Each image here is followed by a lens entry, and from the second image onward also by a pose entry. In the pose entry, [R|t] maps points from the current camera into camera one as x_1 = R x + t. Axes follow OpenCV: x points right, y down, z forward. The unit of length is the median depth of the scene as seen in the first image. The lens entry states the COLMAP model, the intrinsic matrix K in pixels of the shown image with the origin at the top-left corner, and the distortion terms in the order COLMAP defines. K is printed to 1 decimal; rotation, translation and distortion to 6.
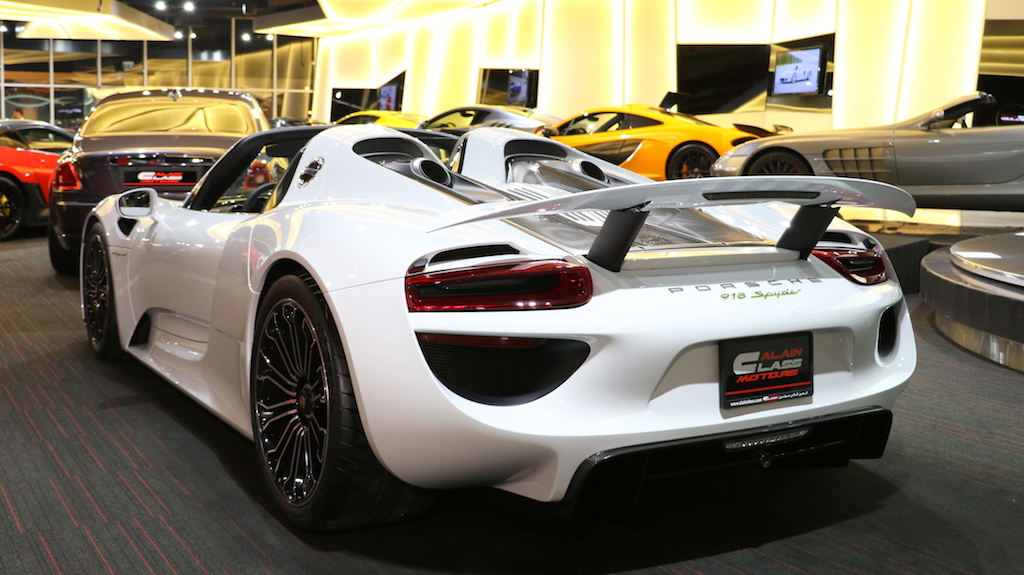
lens RADIAL K [[1088.6, 0, 512.2], [0, 1088.6, 287.0], [0, 0, 1]] dist [0.001772, 0.000000]
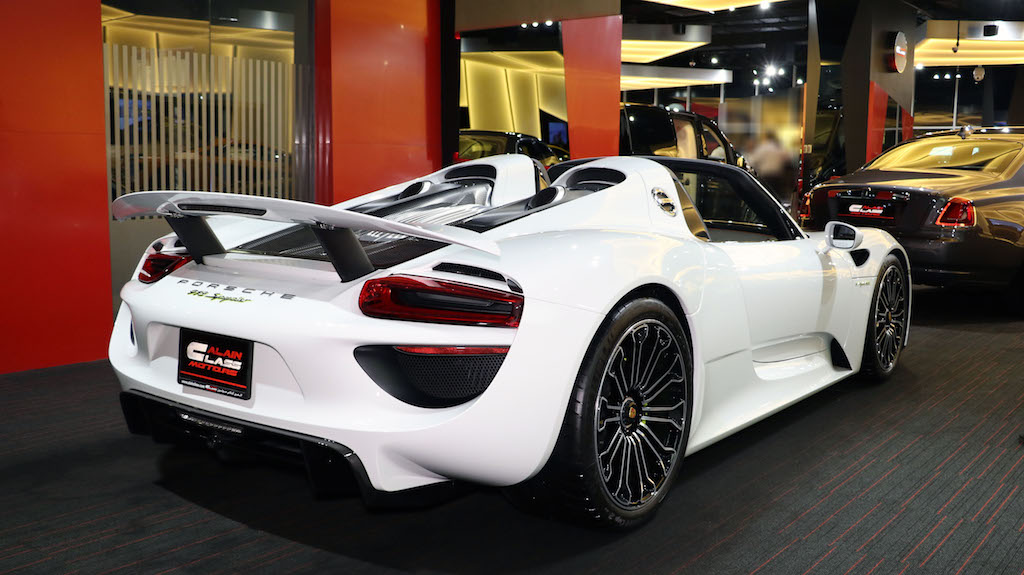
lens RADIAL K [[1035.2, 0, 511.7], [0, 1035.2, 287.1], [0, 0, 1]] dist [-0.013090, 0.000000]
pose [[0.368923, 0.109362, -0.923004, 1.330617], [-0.140091, 0.988252, 0.061099, -0.111041], [0.918842, 0.106763, 0.379909, 0.864605]]
